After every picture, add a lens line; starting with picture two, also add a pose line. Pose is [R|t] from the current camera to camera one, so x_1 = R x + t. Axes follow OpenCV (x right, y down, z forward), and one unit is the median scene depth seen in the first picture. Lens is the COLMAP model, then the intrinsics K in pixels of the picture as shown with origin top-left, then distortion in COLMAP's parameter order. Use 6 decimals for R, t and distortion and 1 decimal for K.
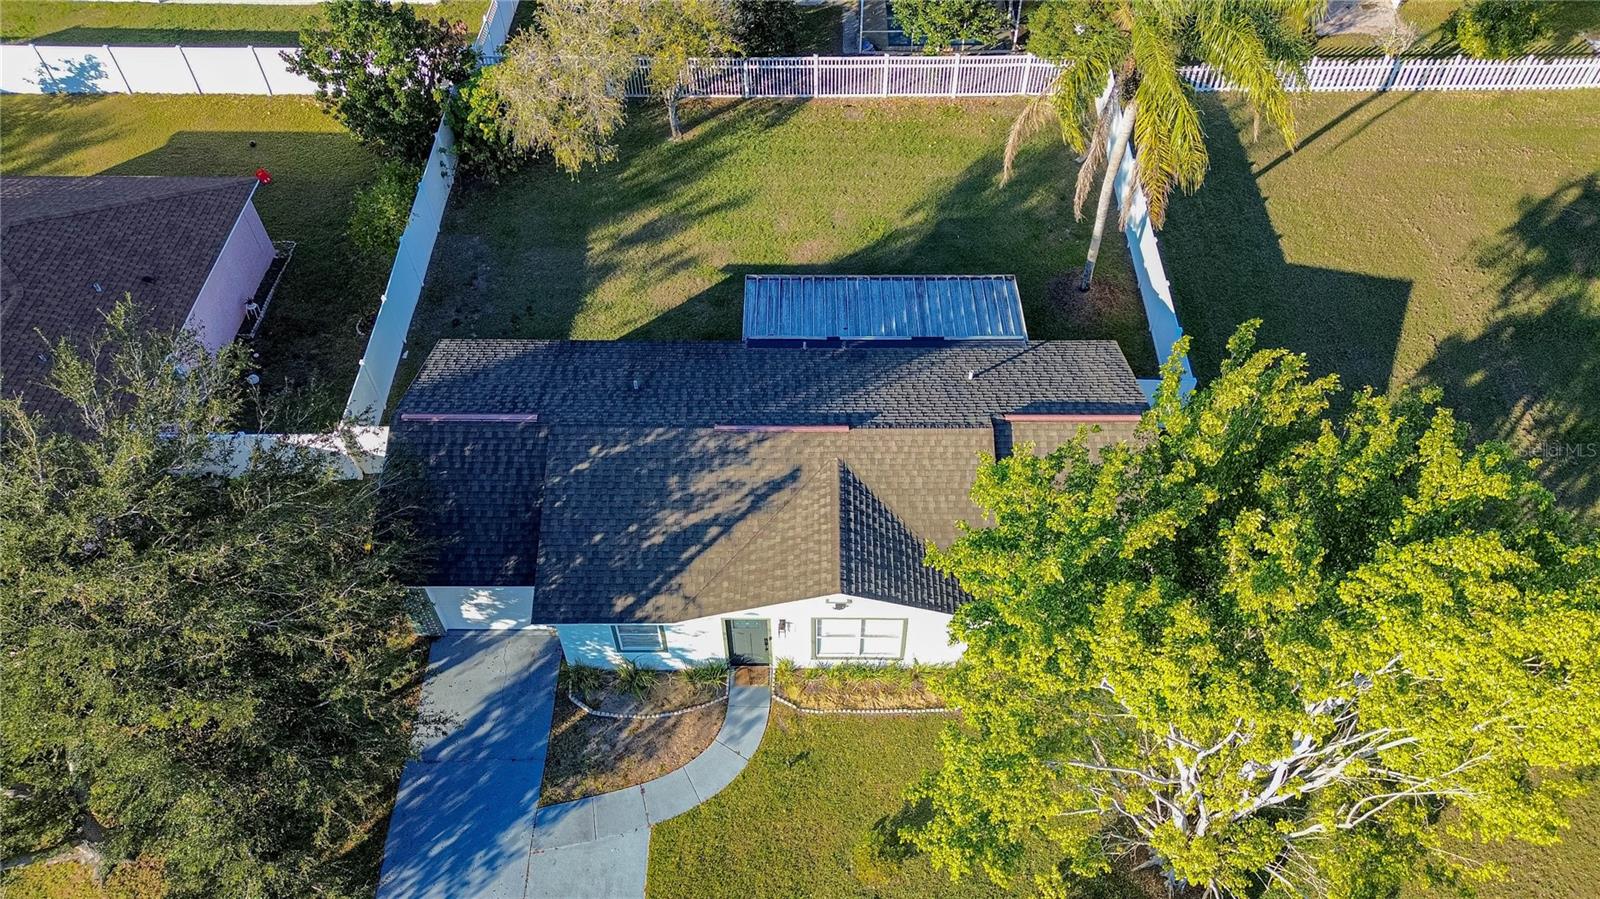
lens RADIAL K [[1129.1, 0, 808.6], [0, 1129.1, 444.7], [0, 0, 1]] dist [0.105091, -0.124949]
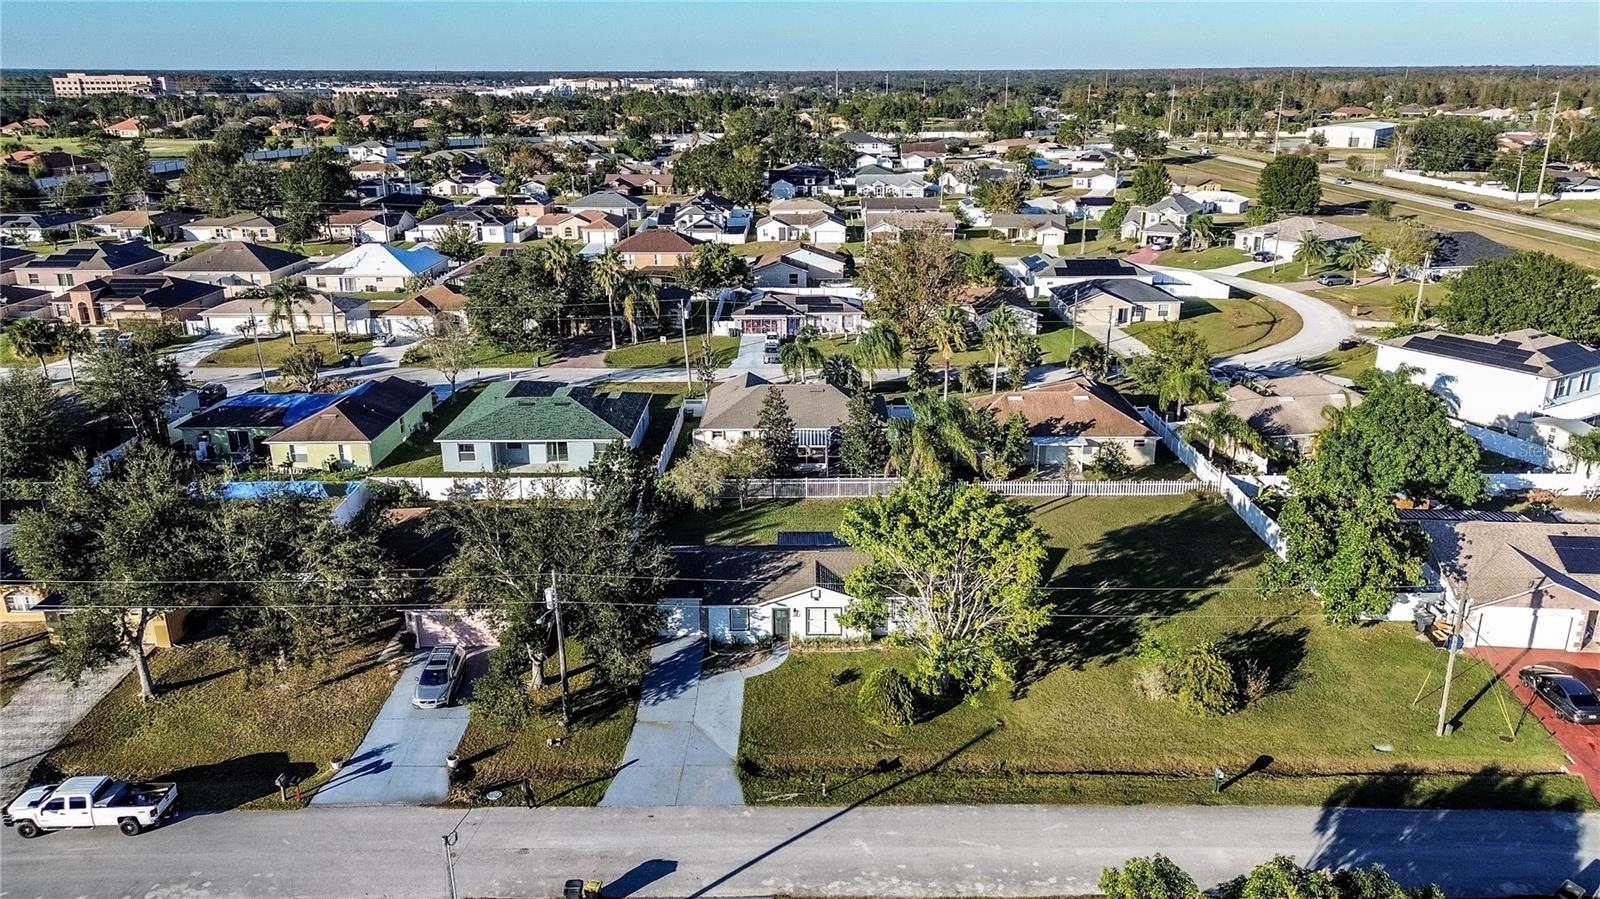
lens RADIAL K [[1129.1, 0, 808.6], [0, 1129.1, 444.7], [0, 0, 1]] dist [0.105091, -0.124949]
pose [[0.999949, 0.001231, 0.010057, -0.017974], [0.004225, 0.851509, -0.524323, 1.179920], [-0.009209, 0.524339, 0.851460, -1.411543]]
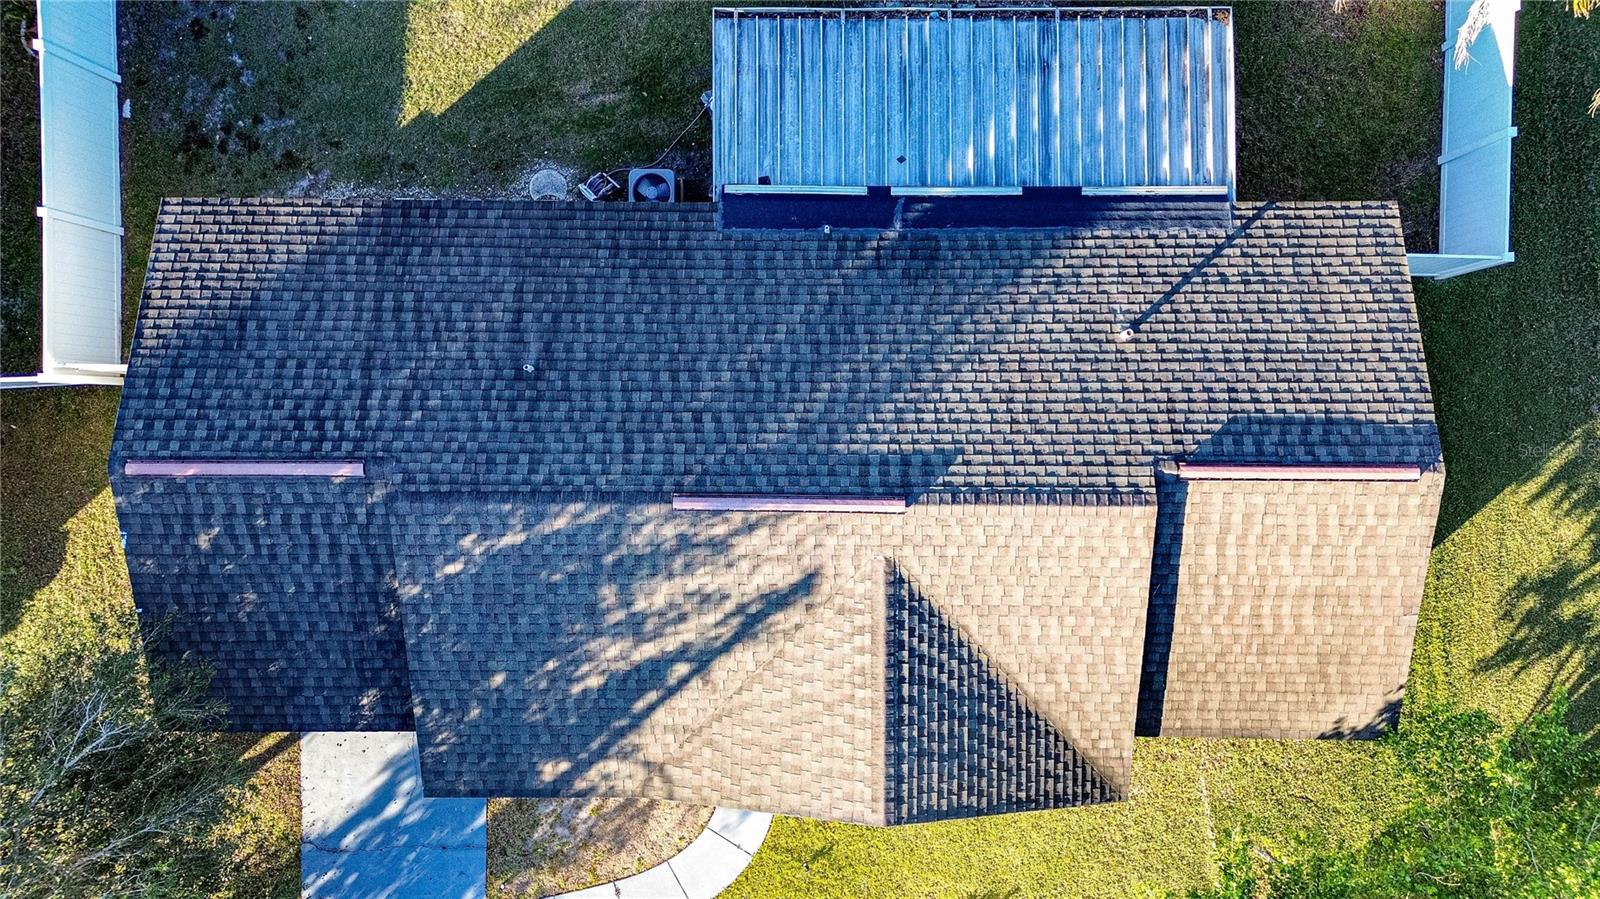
lens RADIAL K [[1152.2, 0, 804.5], [0, 1152.2, 444.6], [0, 0, 1]] dist [0.052609, 0.002412]
pose [[0.999951, -0.000582, -0.009931, -0.009991], [0.006817, 0.767089, 0.641504, -0.422552], [0.007244, -0.641540, 0.767055, 0.576226]]
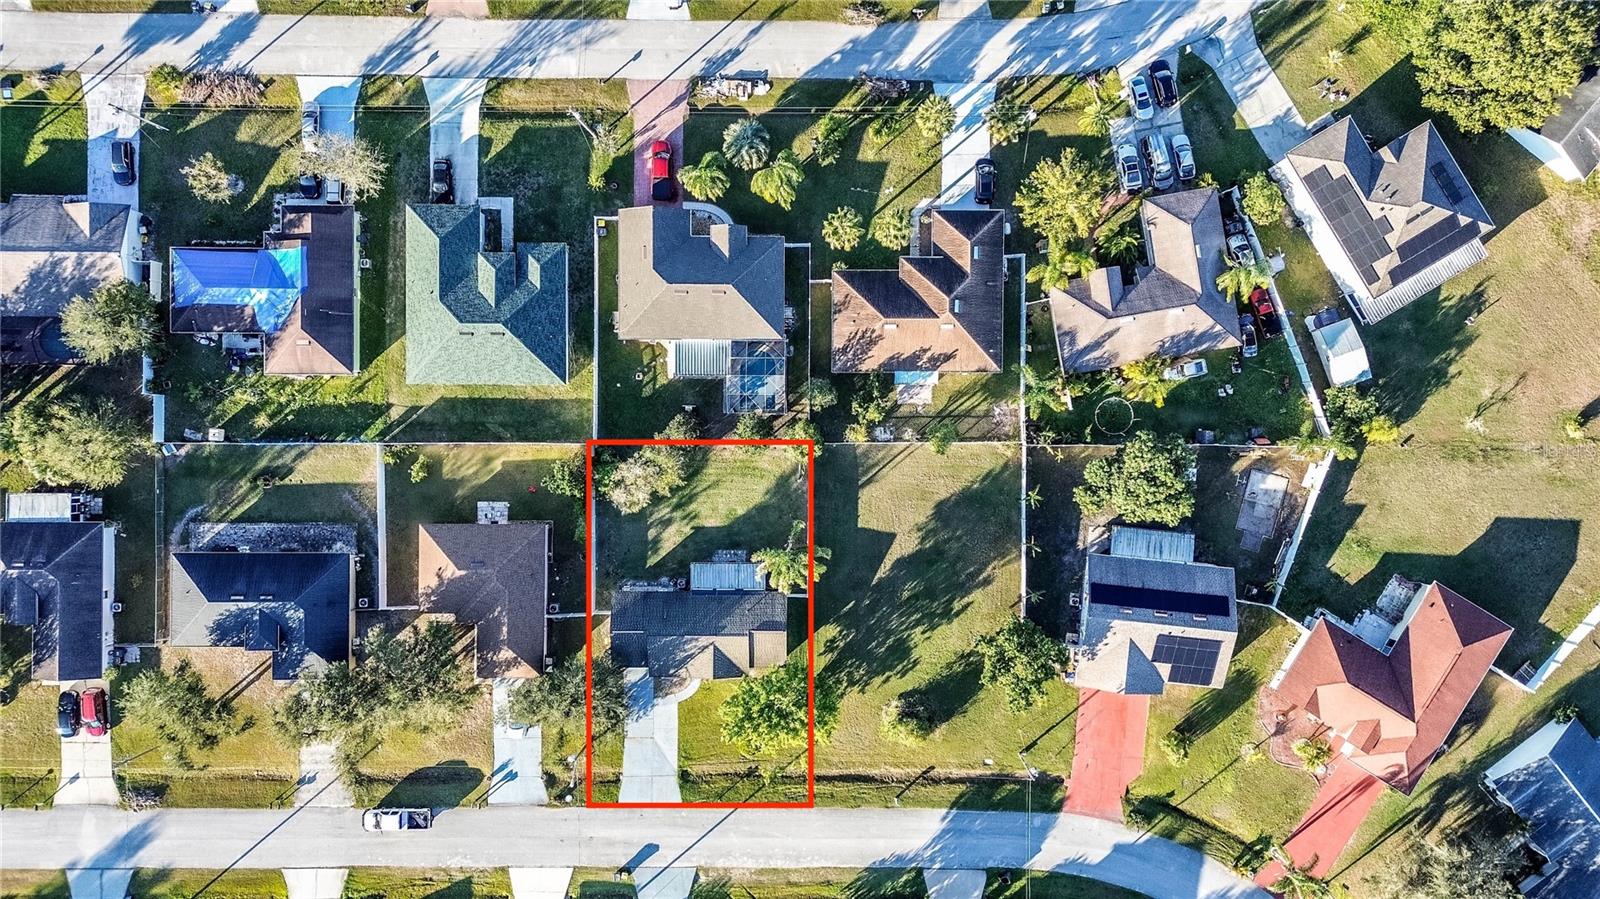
lens RADIAL K [[1129.1, 0, 808.6], [0, 1129.1, 444.7], [0, 0, 1]] dist [0.105091, -0.124949]
pose [[0.999957, -0.001415, -0.009200, 0.443244], [0.007019, 0.763816, 0.645396, -3.450081], [0.006114, -0.645433, 0.763793, -1.886367]]
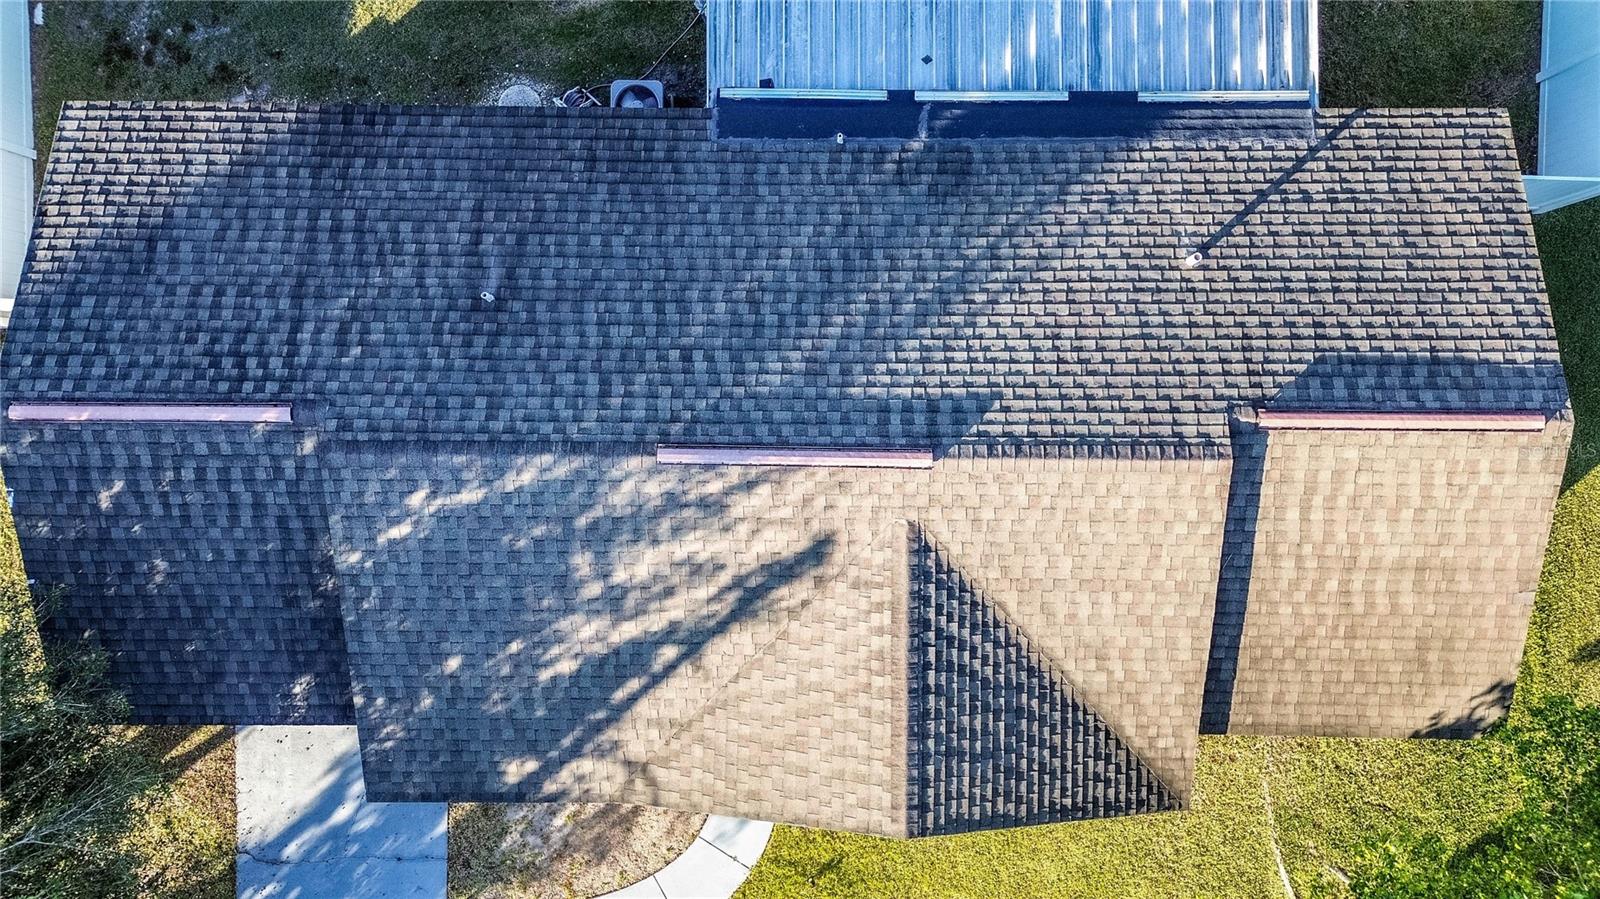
lens RADIAL K [[1152.3, 0, 805.5], [0, 1152.3, 448.8], [0, 0, 1]] dist [0.041360, -0.003992]
pose [[0.999942, 0.002786, -0.010400, -0.014062], [0.004540, 0.766793, 0.641878, -0.341098], [0.009763, -0.641888, 0.766736, 0.631143]]
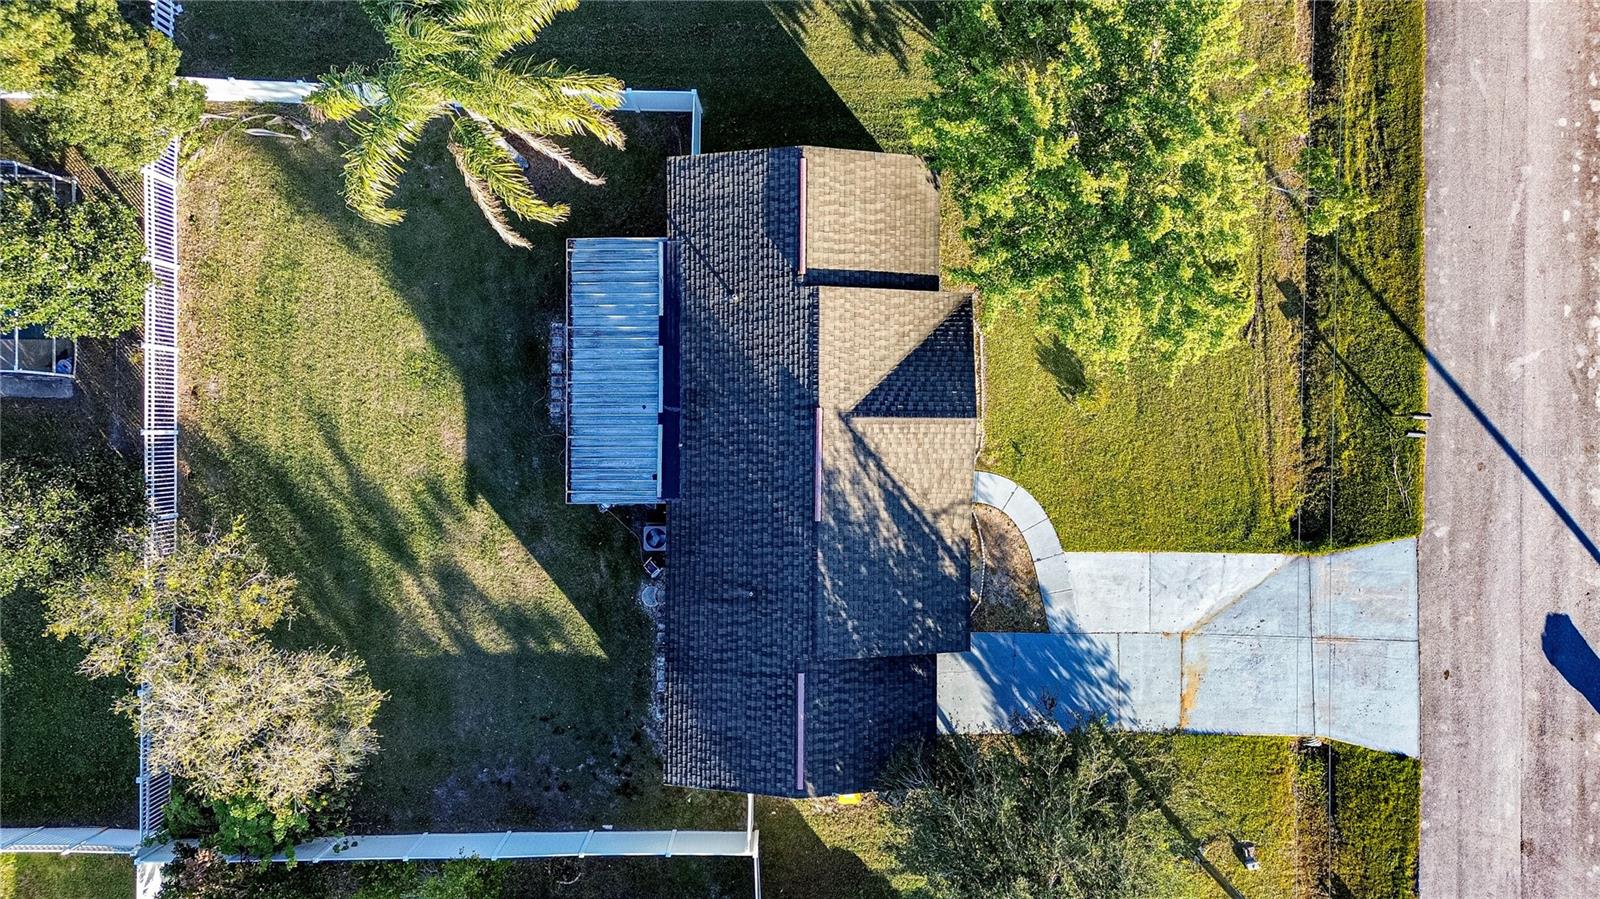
lens RADIAL K [[1129.1, 0, 808.6], [0, 1129.1, 444.7], [0, 0, 1]] dist [0.105091, -0.124949]
pose [[0.000231, -0.999998, -0.001757, -0.000929], [0.770368, -0.000942, 0.637599, -0.787235], [-0.637600, -0.001501, 0.770366, 0.098143]]
